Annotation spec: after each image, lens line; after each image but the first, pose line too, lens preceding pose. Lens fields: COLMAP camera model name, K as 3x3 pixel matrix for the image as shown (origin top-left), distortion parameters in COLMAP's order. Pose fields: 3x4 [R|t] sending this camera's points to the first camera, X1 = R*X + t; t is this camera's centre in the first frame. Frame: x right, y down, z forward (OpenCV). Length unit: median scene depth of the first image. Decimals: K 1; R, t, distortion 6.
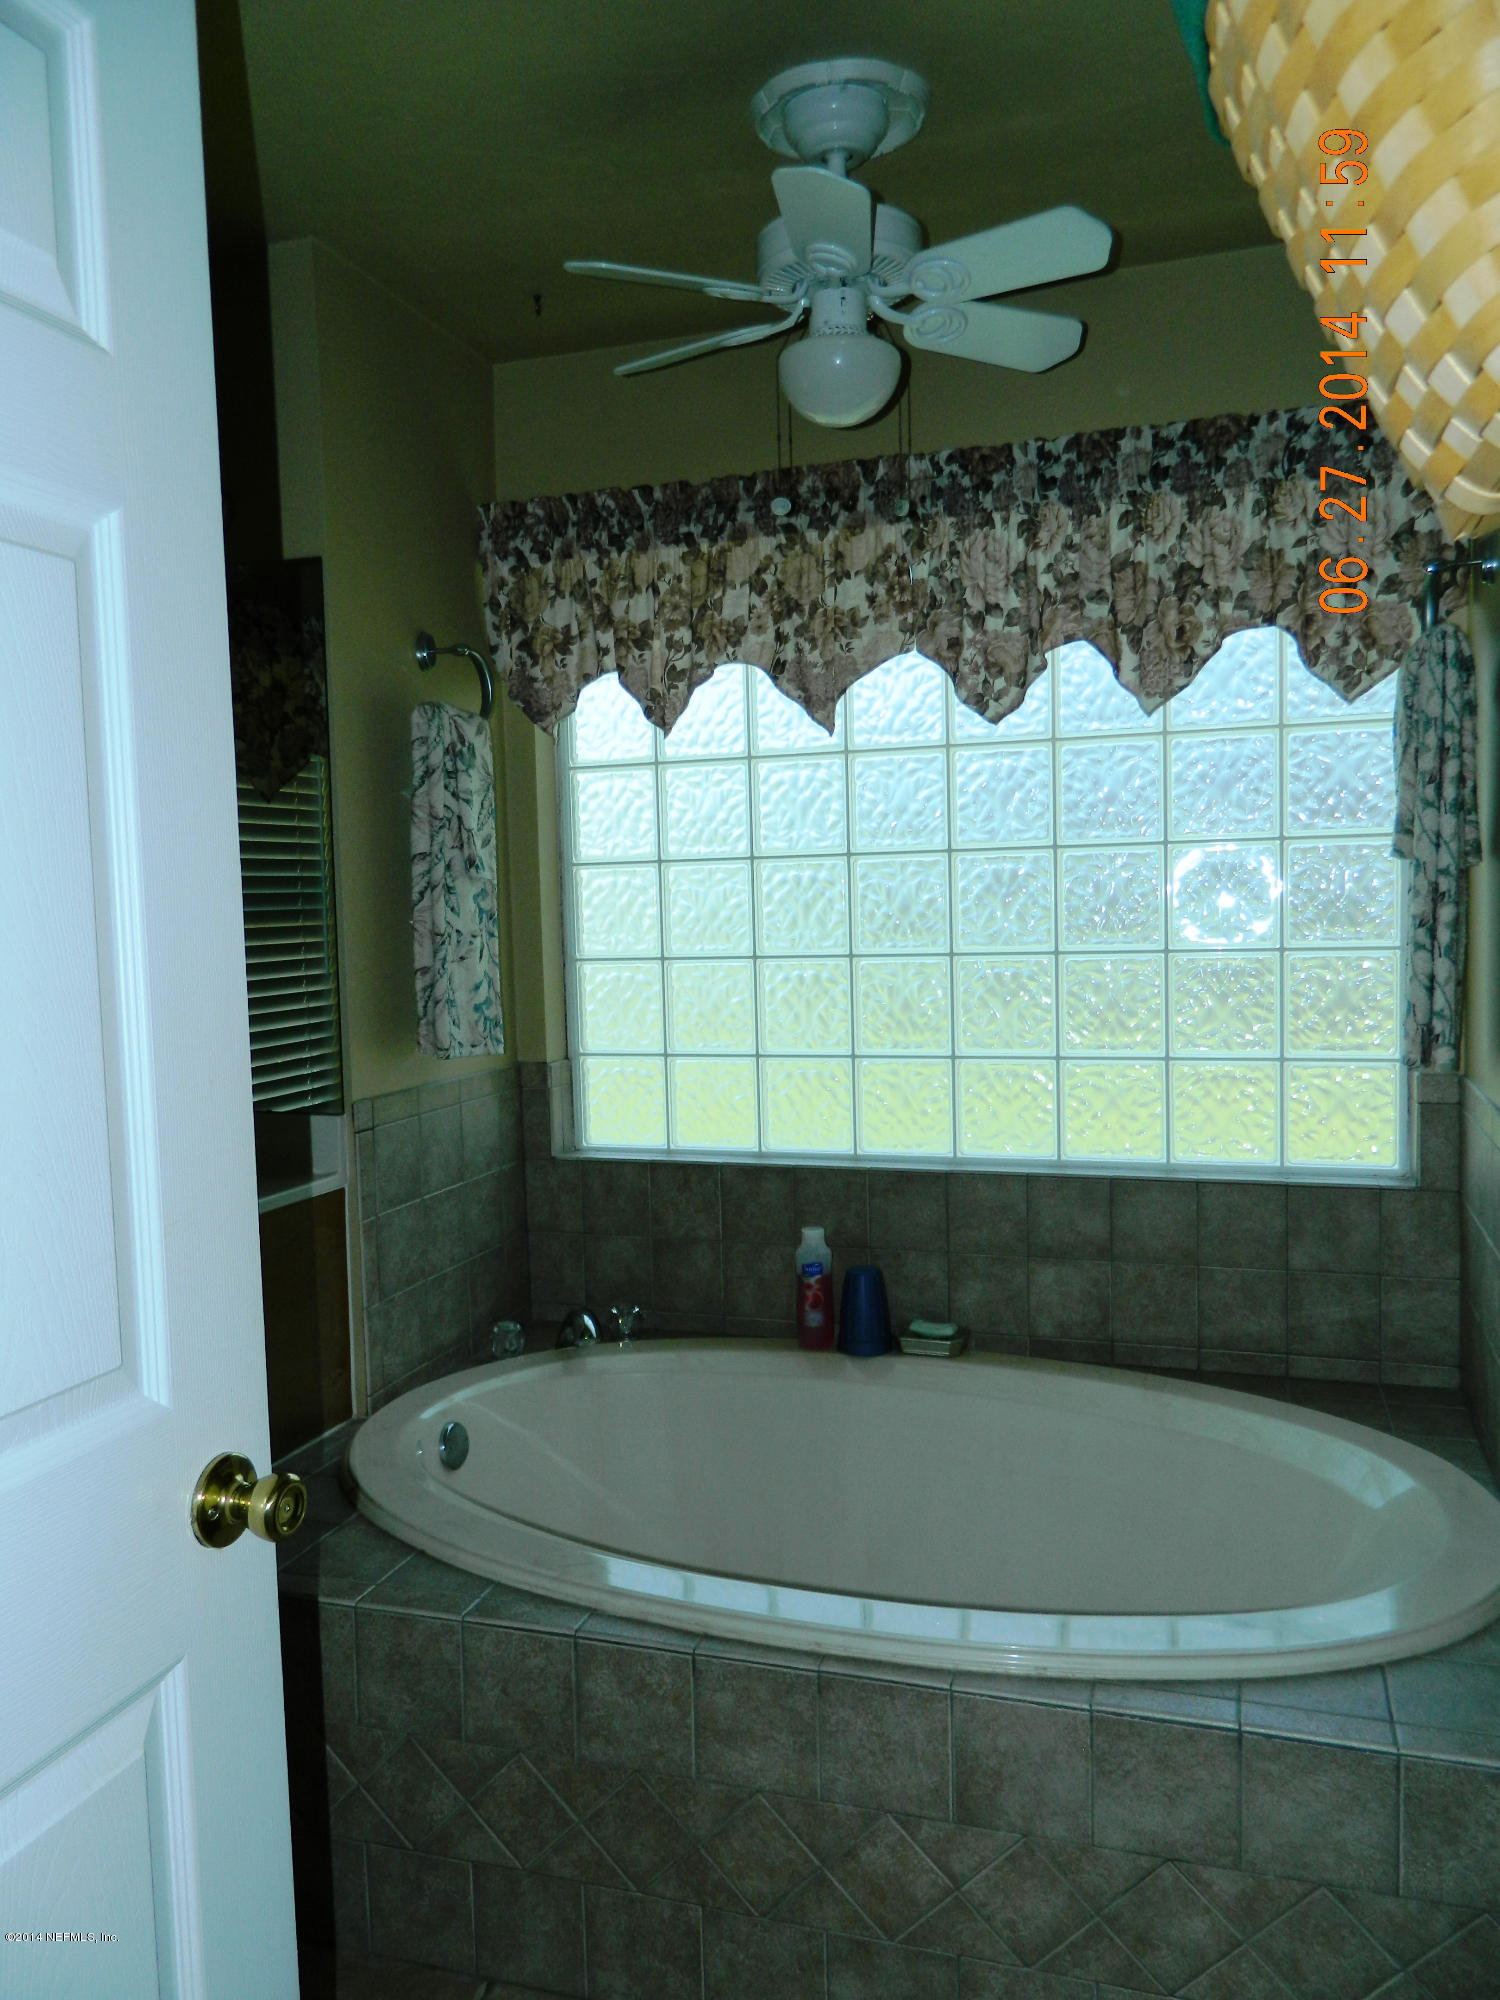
lens RADIAL K [[1490.3, 0, 754.2], [0, 1490.3, 1006.8], [0, 0, 1]] dist [0.007799, -0.003190]
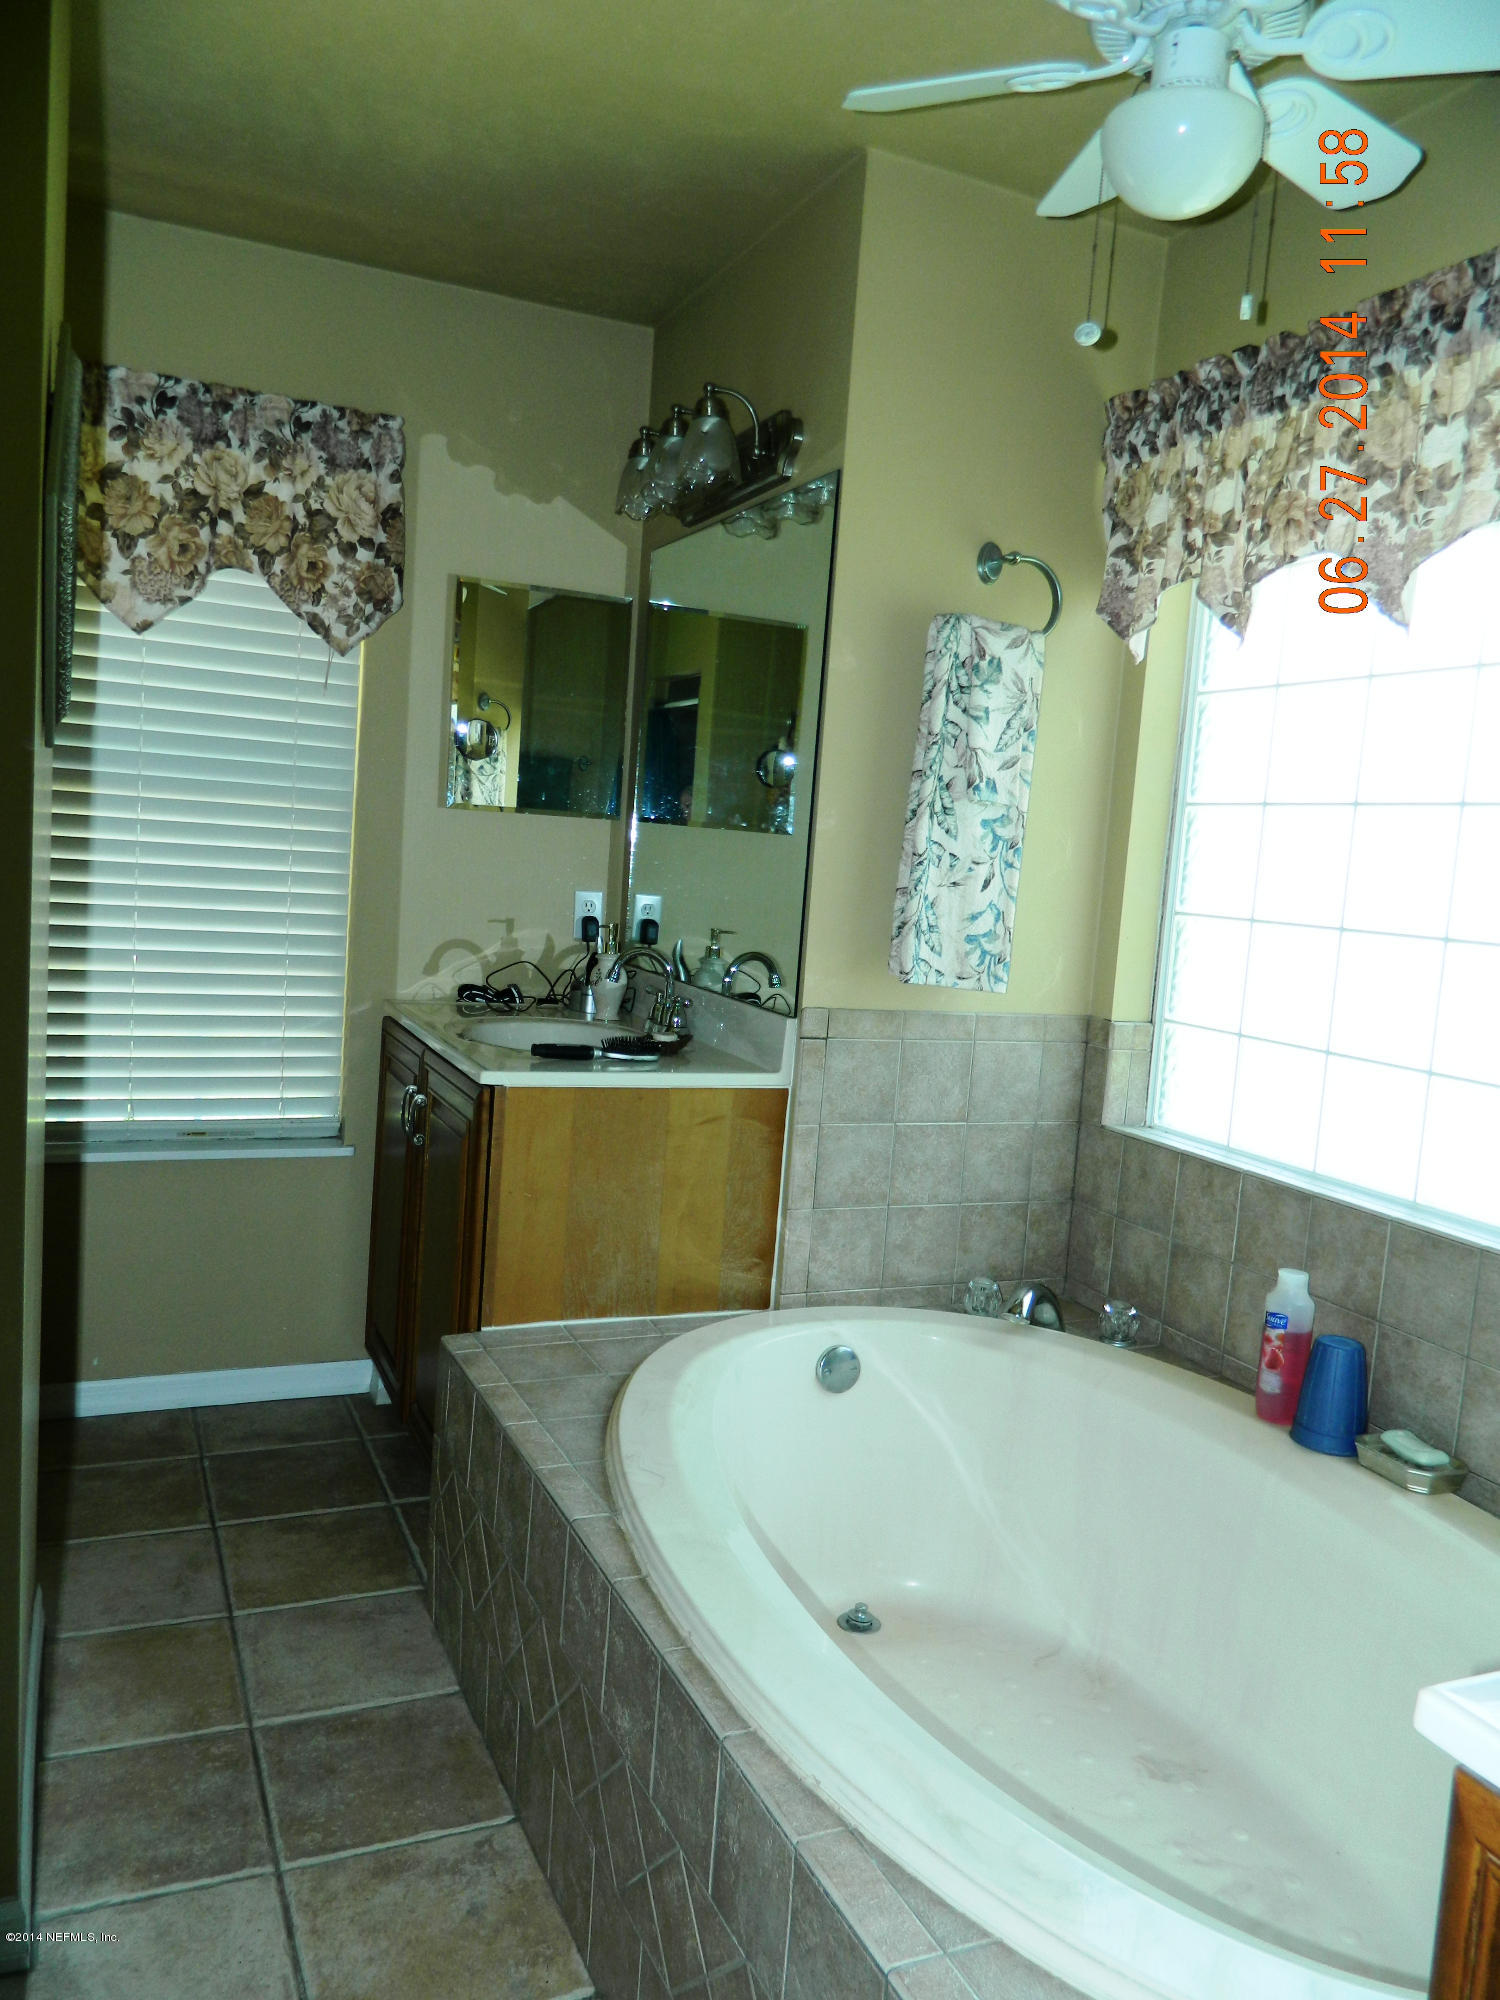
lens RADIAL K [[1490.3, 0, 754.2], [0, 1490.3, 1006.8], [0, 0, 1]] dist [0.007799, -0.003190]
pose [[0.670316, 0.151003, -0.726550, 0.415771], [-0.144269, 0.986915, 0.072013, -0.005060], [0.727917, 0.056548, 0.683330, 0.256296]]
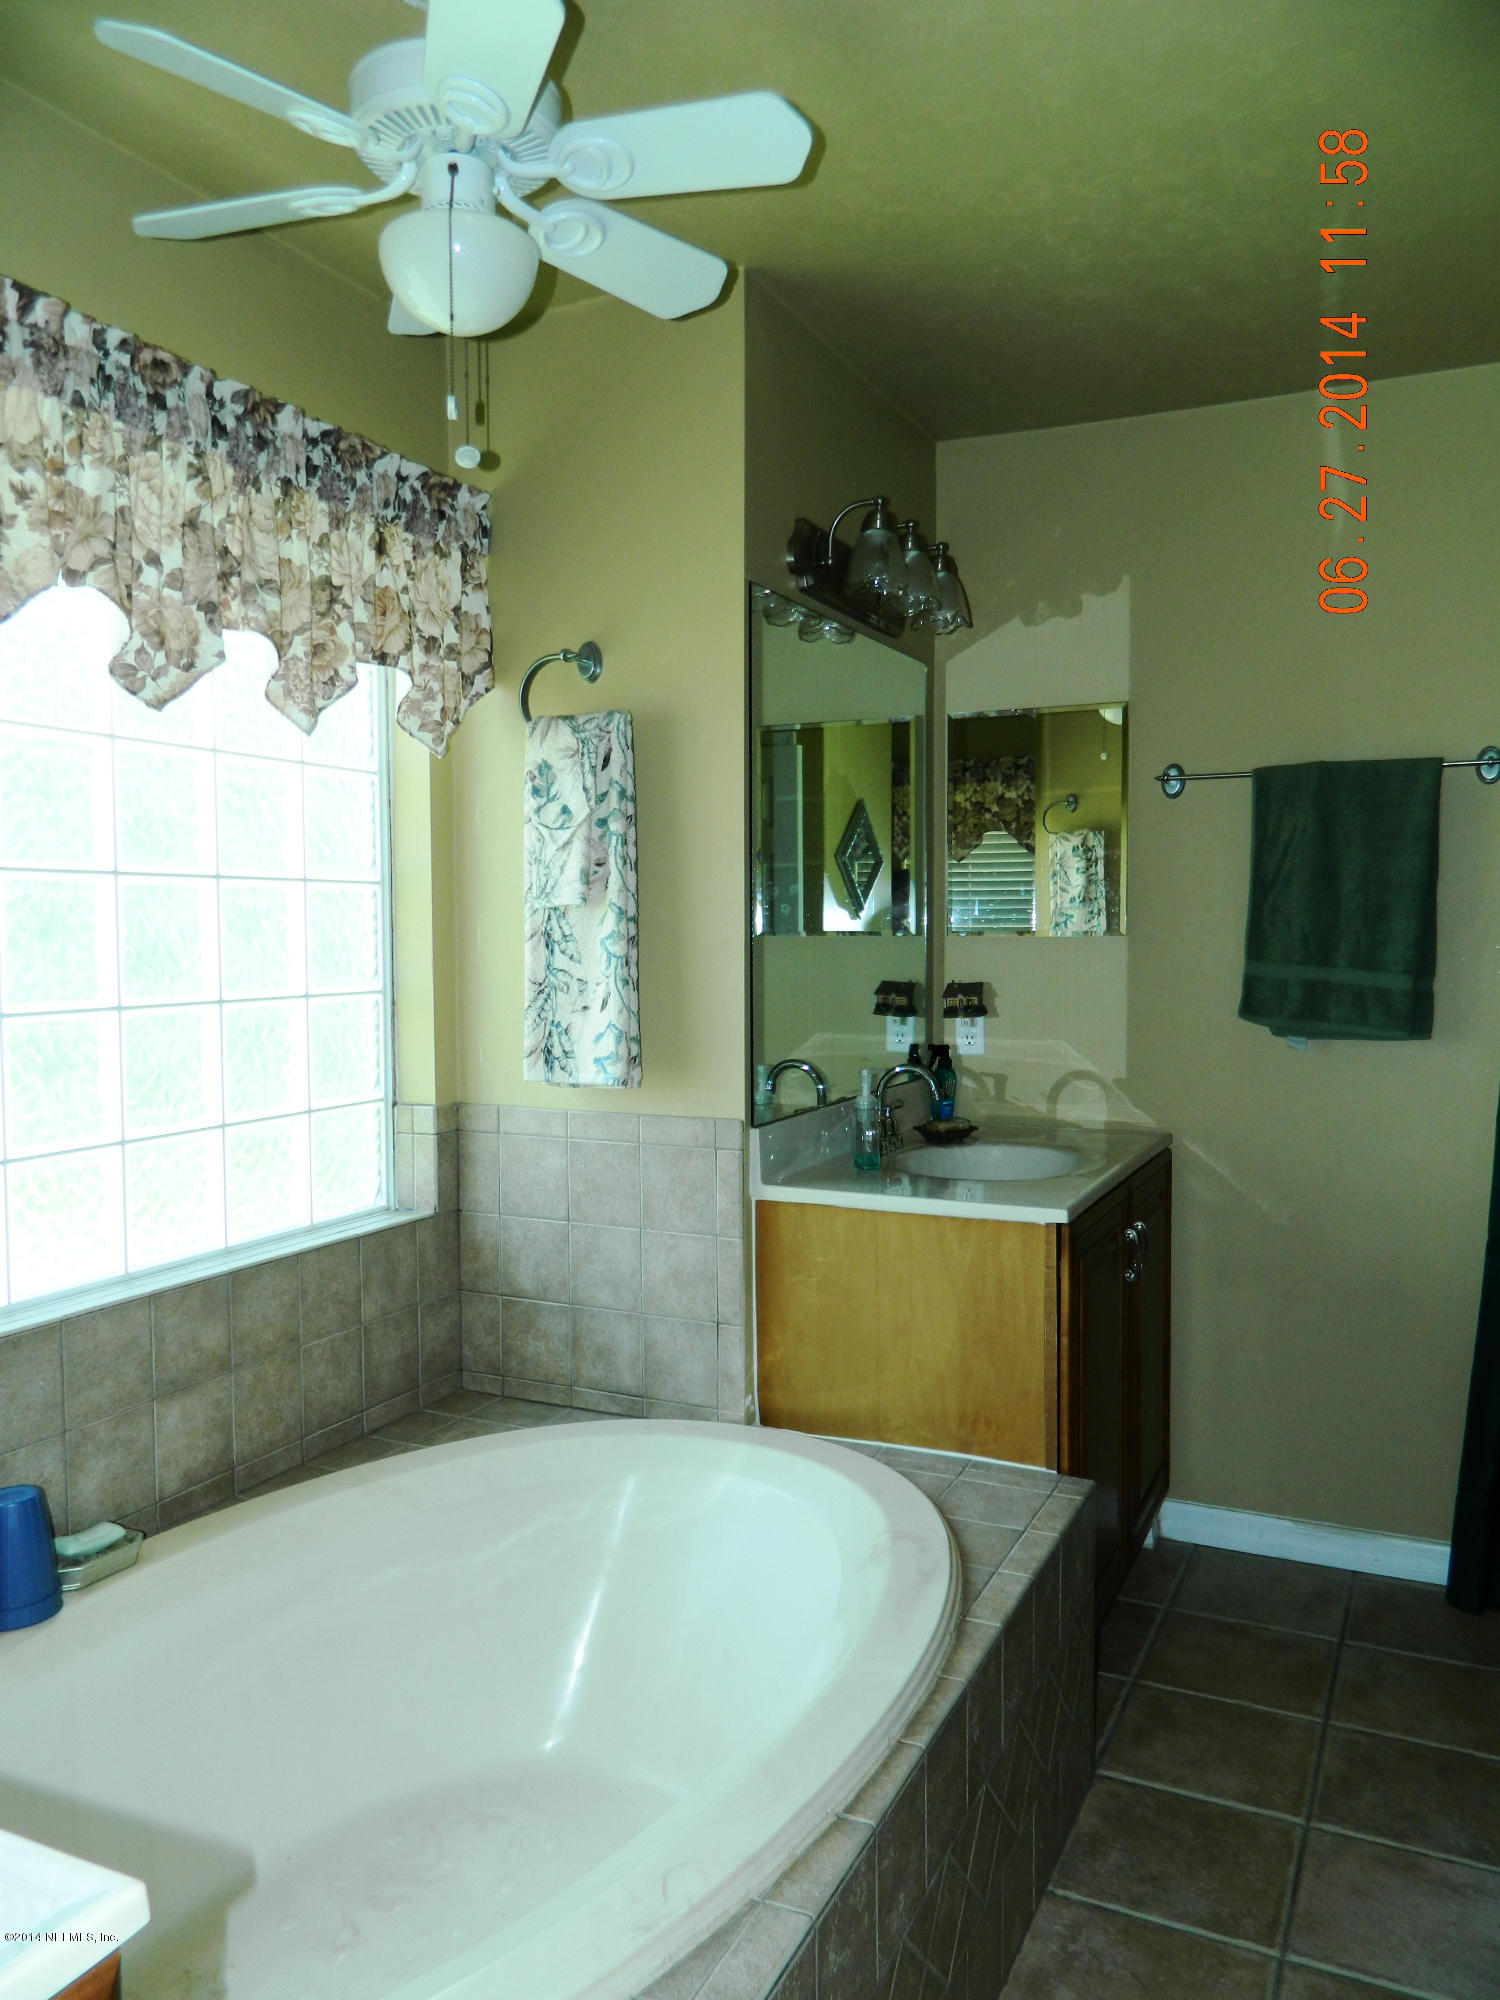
lens RADIAL K [[1490.3, 0, 754.2], [0, 1490.3, 1006.8], [0, 0, 1]] dist [0.007799, -0.003190]
pose [[0.114760, -0.029357, 0.992959, -0.557677], [0.070639, 0.997274, 0.021321, -0.031289], [-0.990879, 0.067695, 0.116521, 0.602390]]
